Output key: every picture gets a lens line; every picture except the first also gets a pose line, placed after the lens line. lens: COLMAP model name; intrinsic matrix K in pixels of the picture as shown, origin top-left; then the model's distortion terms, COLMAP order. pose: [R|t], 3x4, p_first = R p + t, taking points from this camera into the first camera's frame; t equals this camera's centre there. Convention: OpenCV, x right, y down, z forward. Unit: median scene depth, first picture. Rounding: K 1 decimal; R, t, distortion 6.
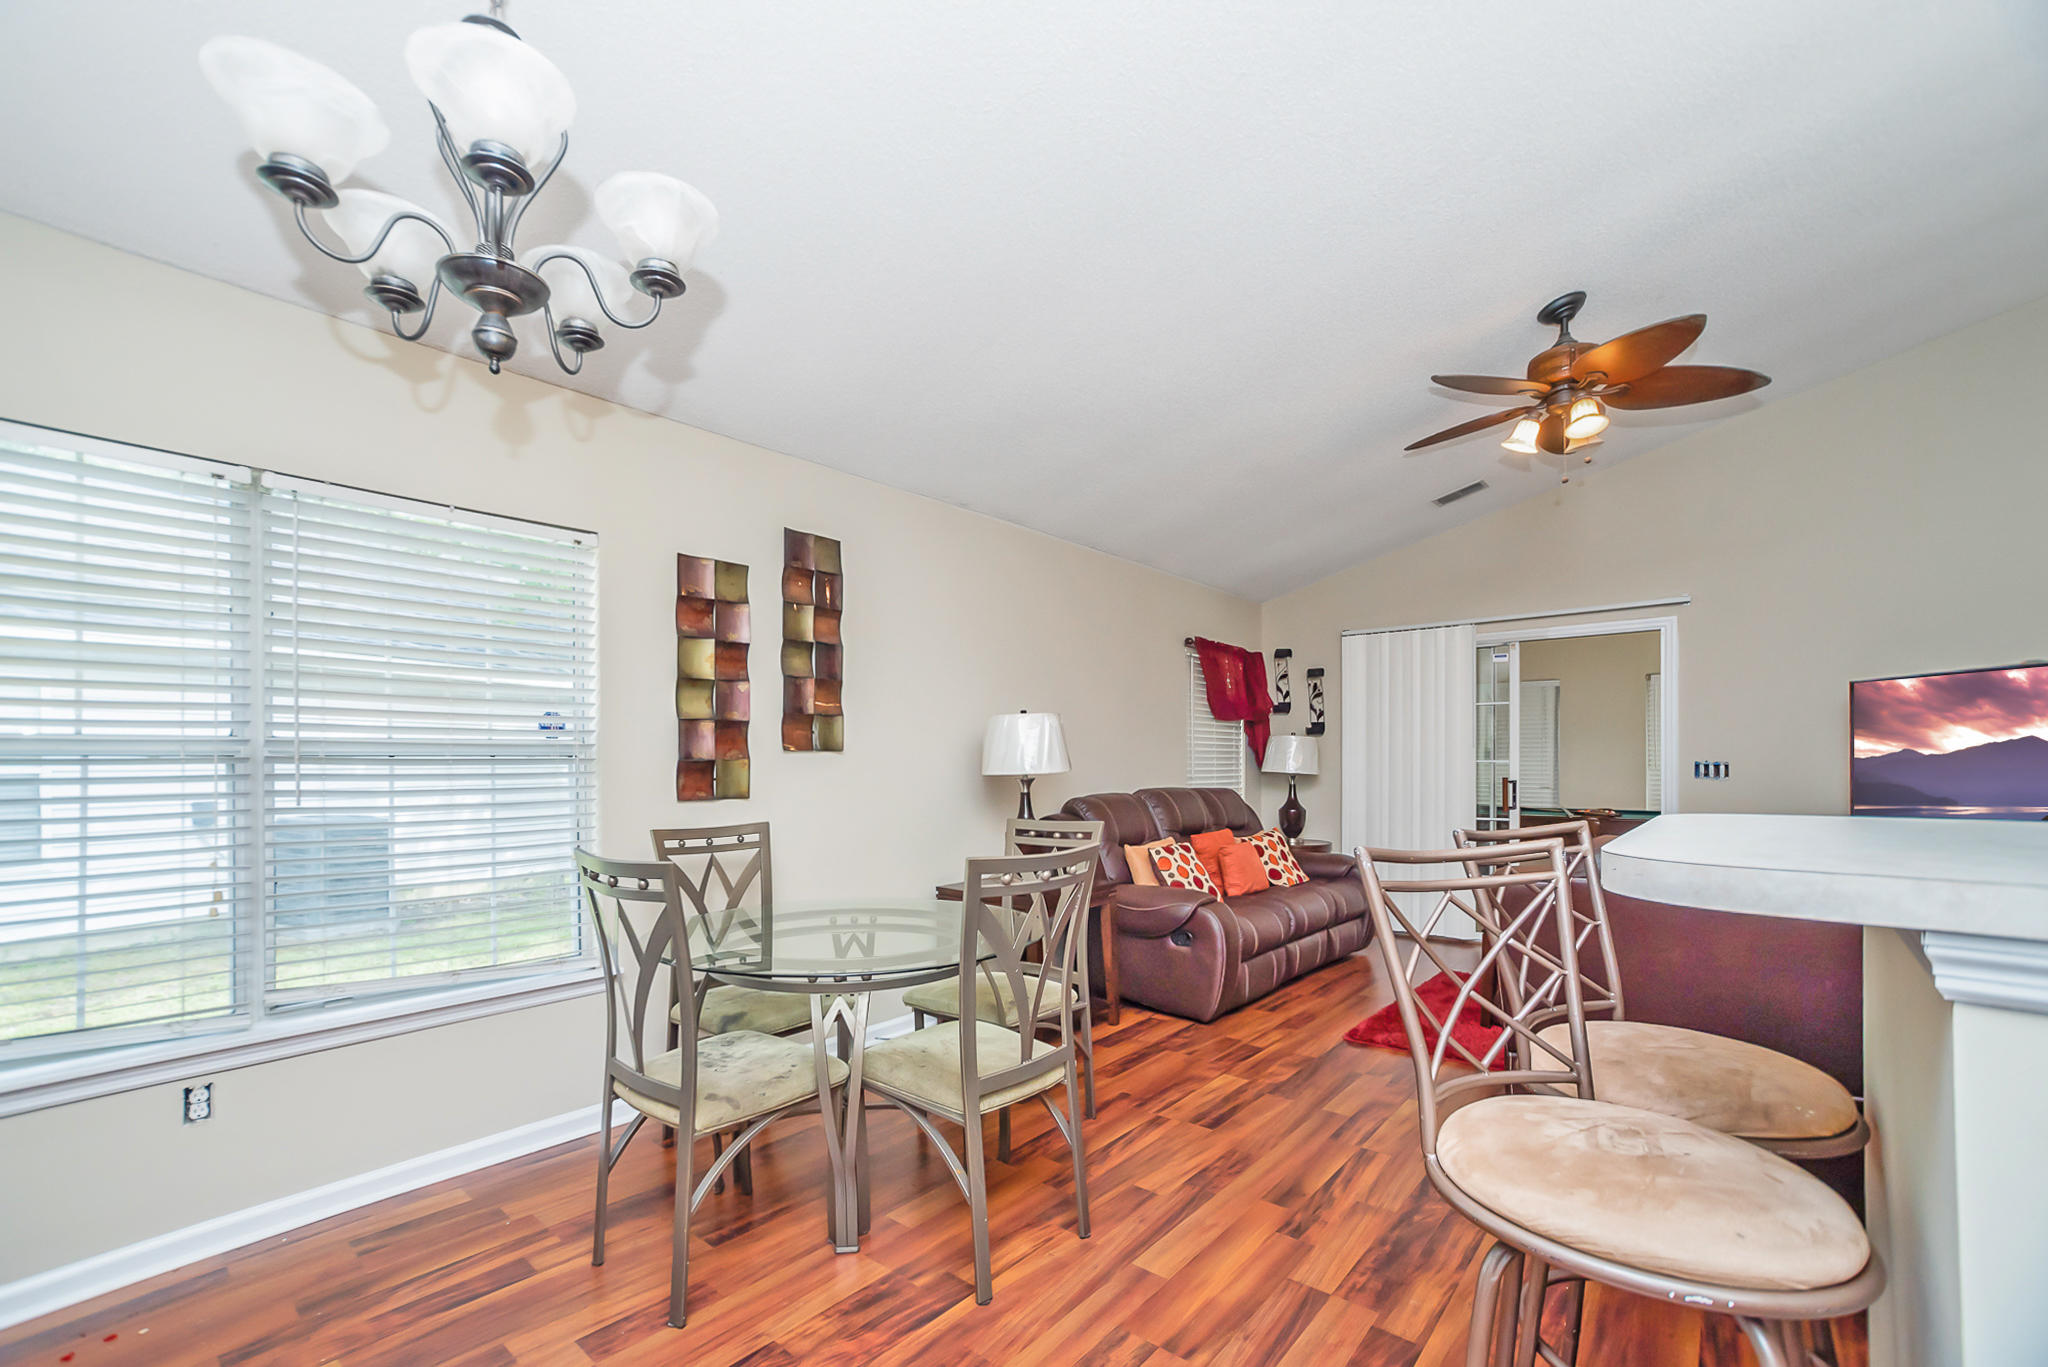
lens RADIAL K [[859.3, 0, 993.5], [0, 859.3, 759.0], [0, 0, 1]] dist [-0.060481, 0.036207]
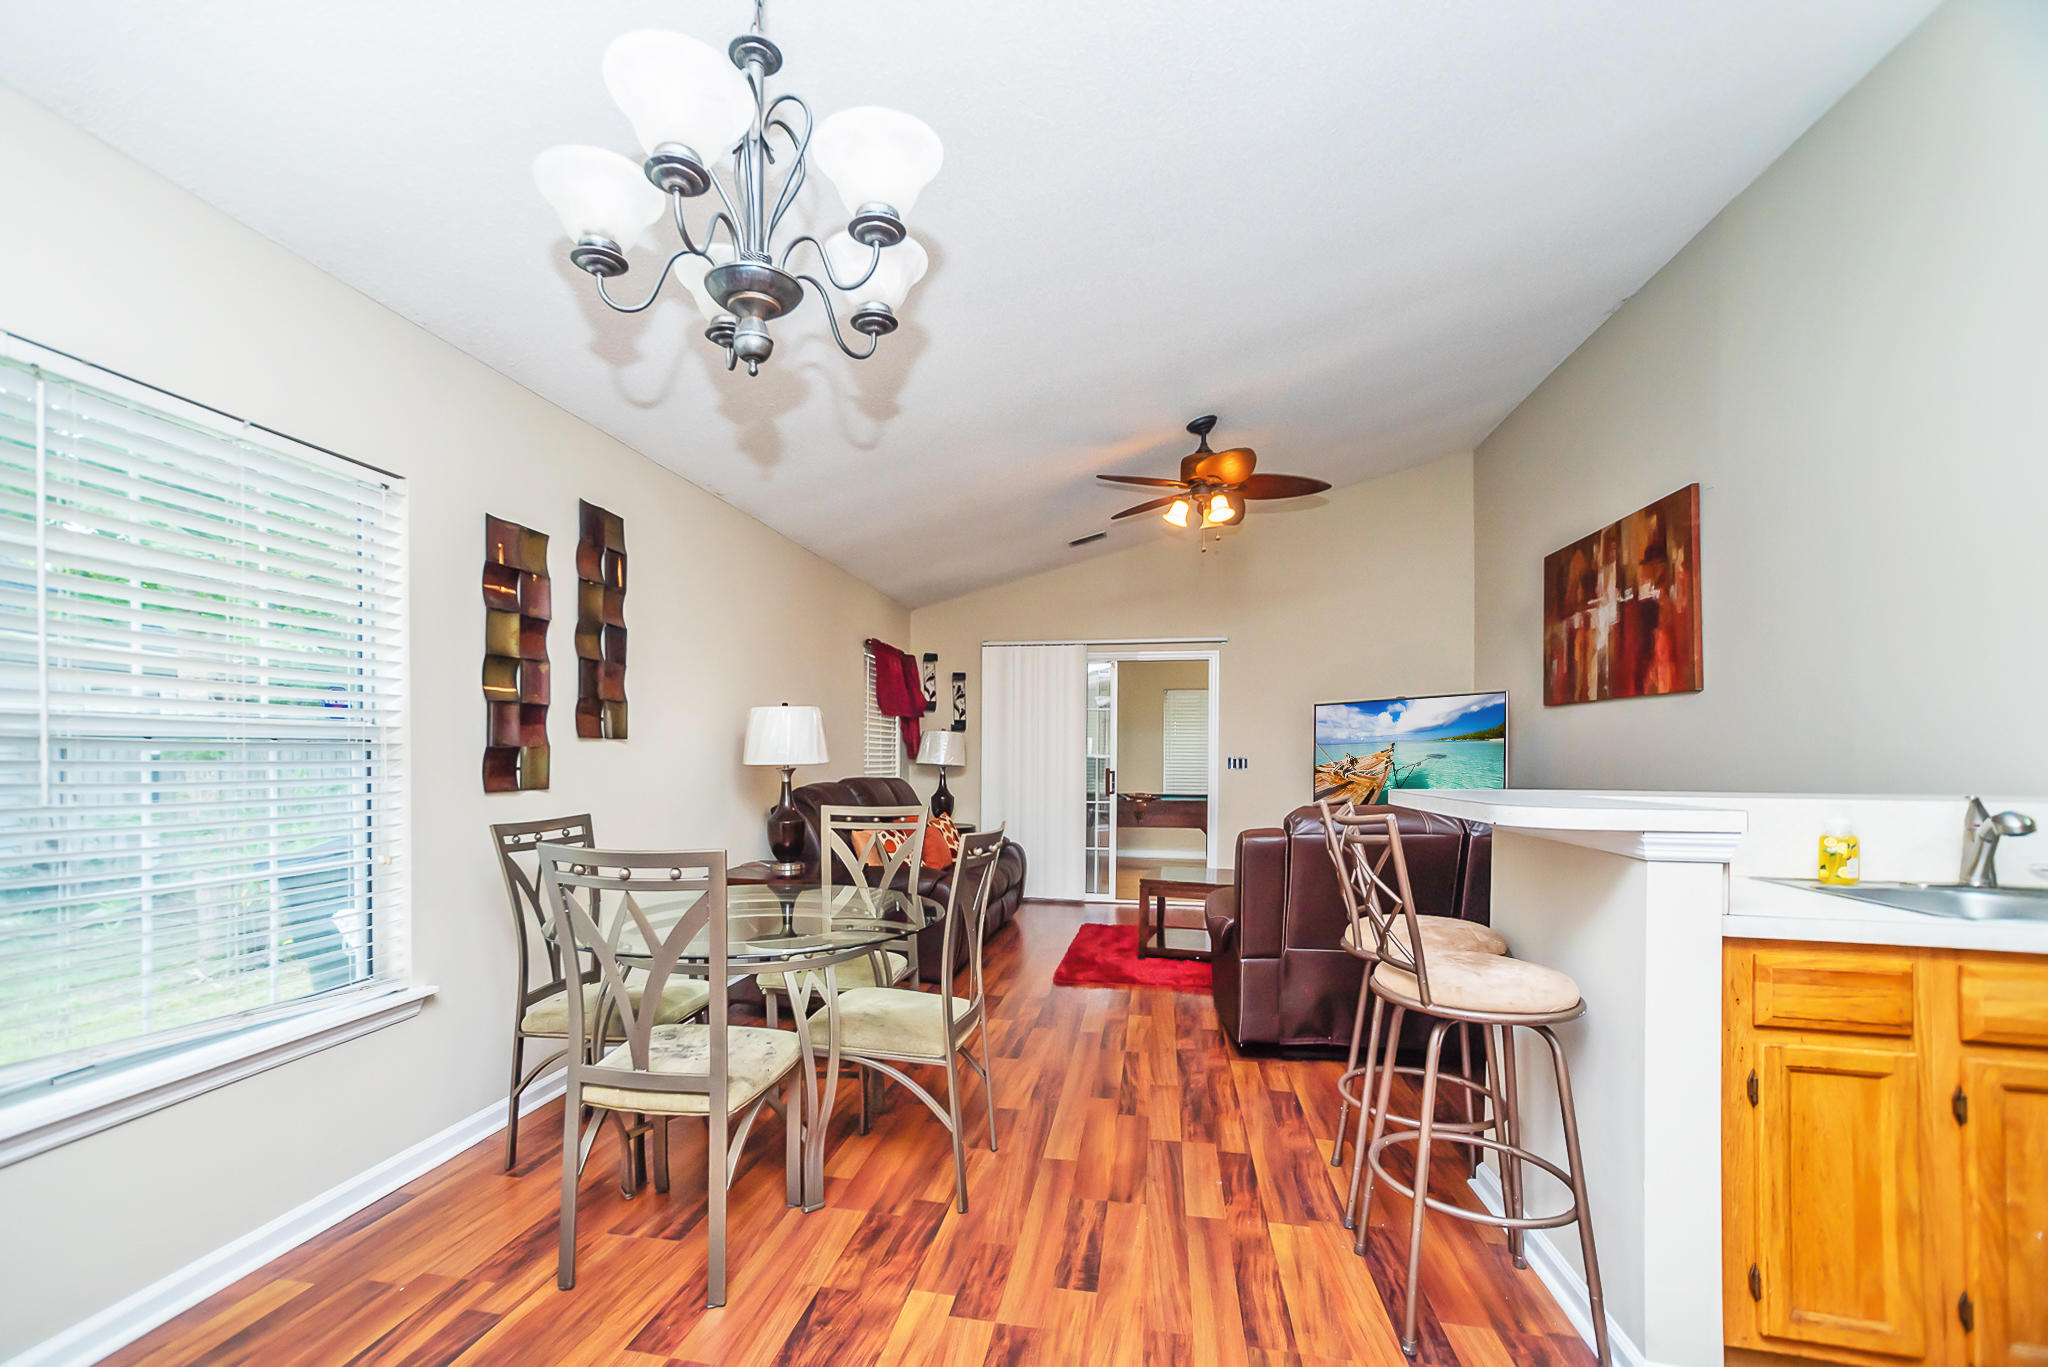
lens RADIAL K [[857.2, 0, 989.5], [0, 857.2, 752.1], [0, 0, 1]] dist [-0.058883, 0.035698]
pose [[0.862680, 0.010307, 0.505646, -0.273681], [-0.011219, 0.999936, -0.001243, 0.001720], [-0.505626, -0.004600, 0.862740, -0.016898]]
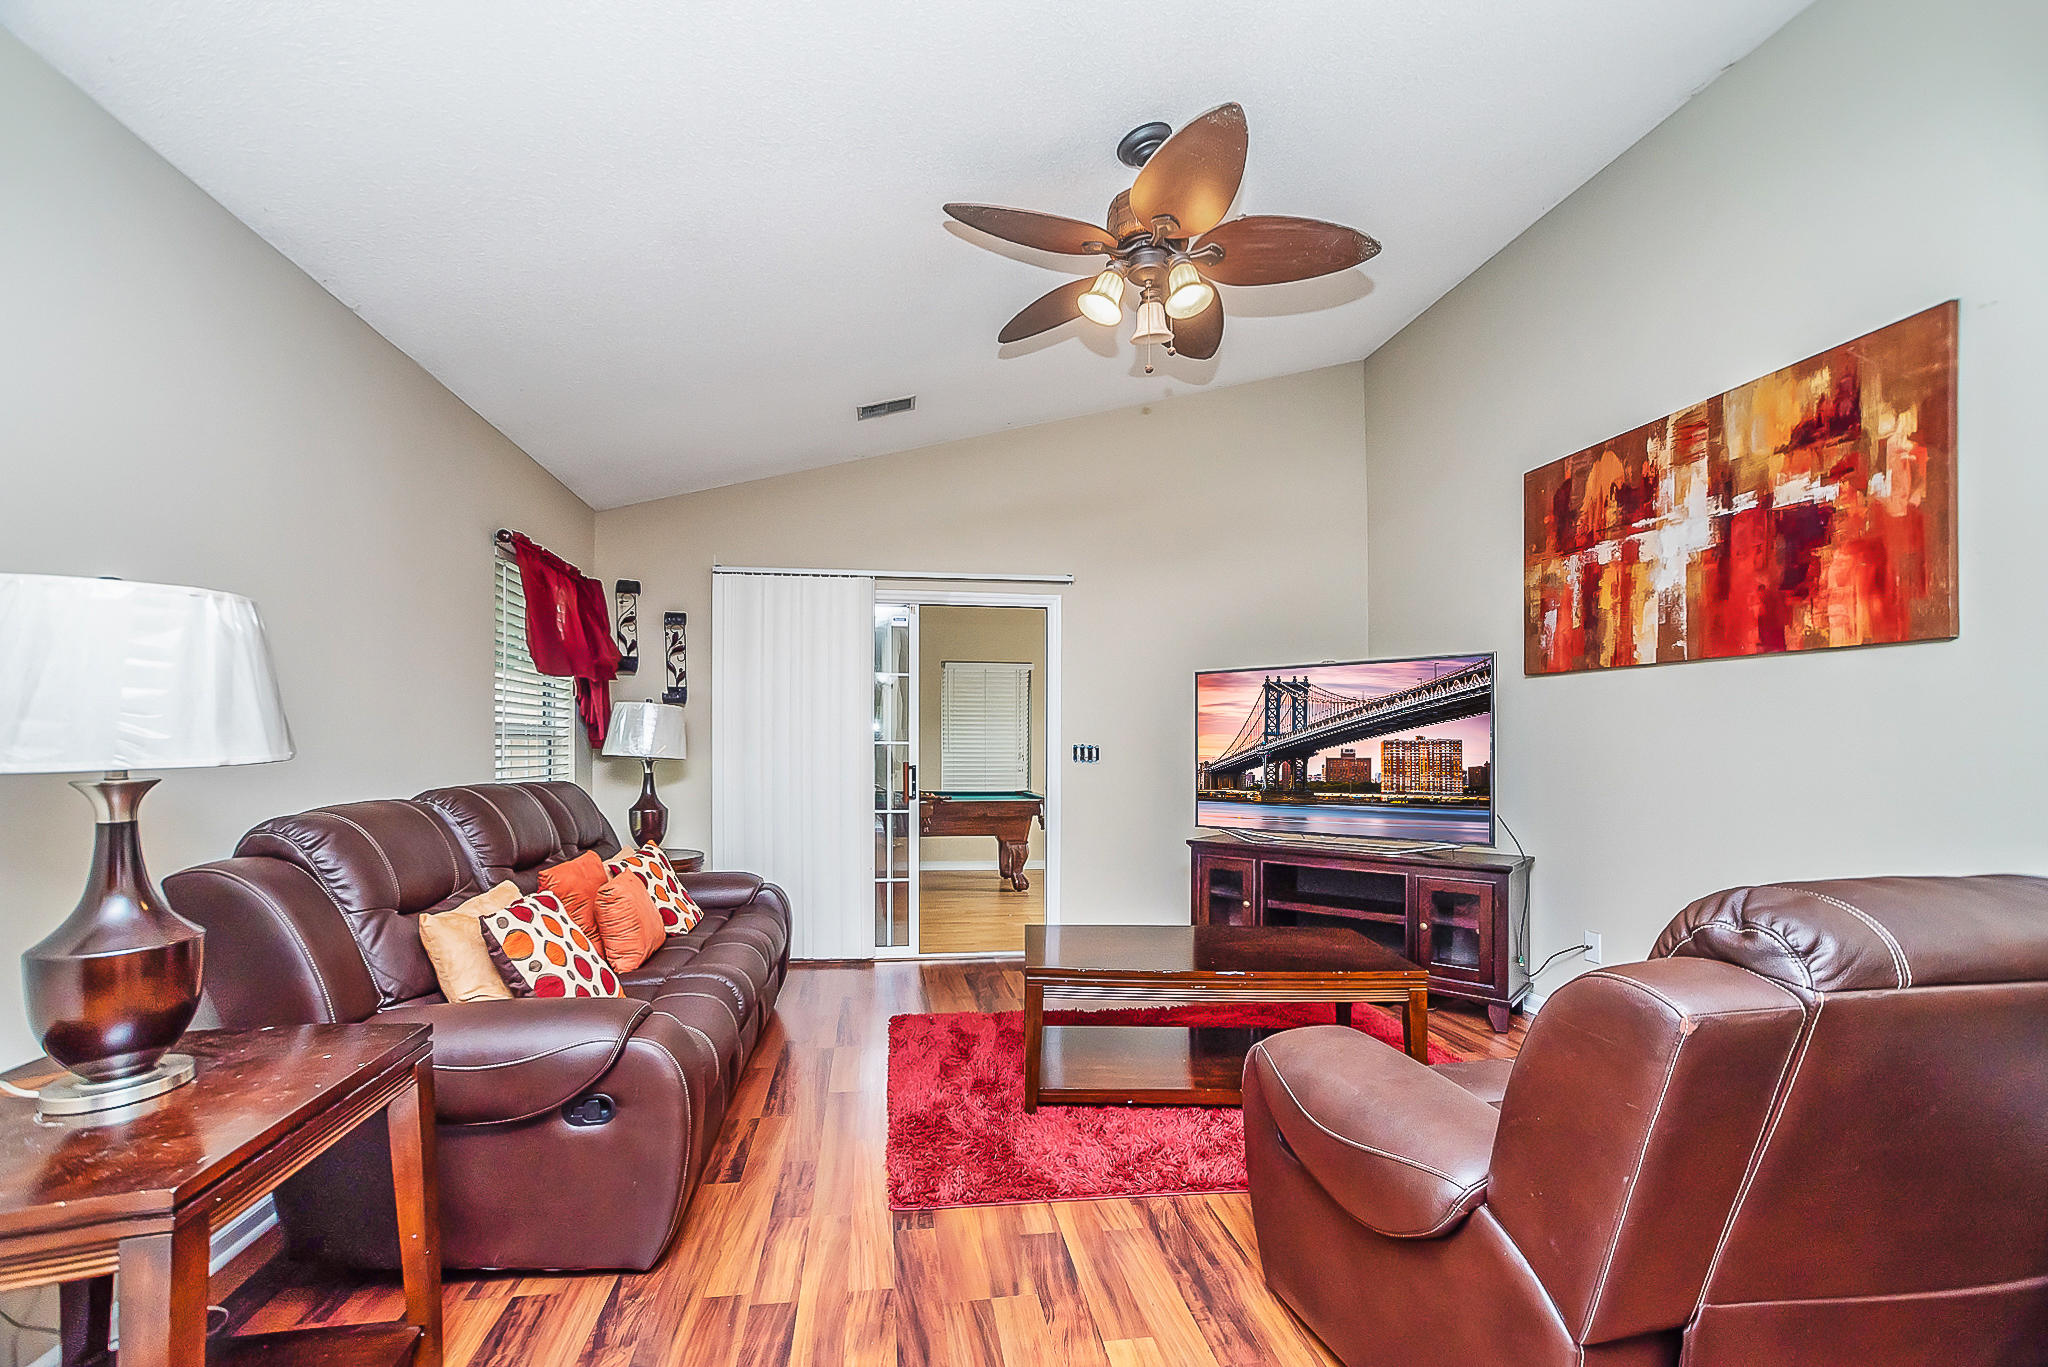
lens RADIAL K [[857.2, 0, 989.5], [0, 857.2, 752.1], [0, 0, 1]] dist [-0.058883, 0.035698]
pose [[0.659706, 0.000165, 0.751523, 0.015420], [-0.011131, 0.999892, 0.009551, 0.004494], [-0.751441, -0.014666, 0.659637, 0.525894]]
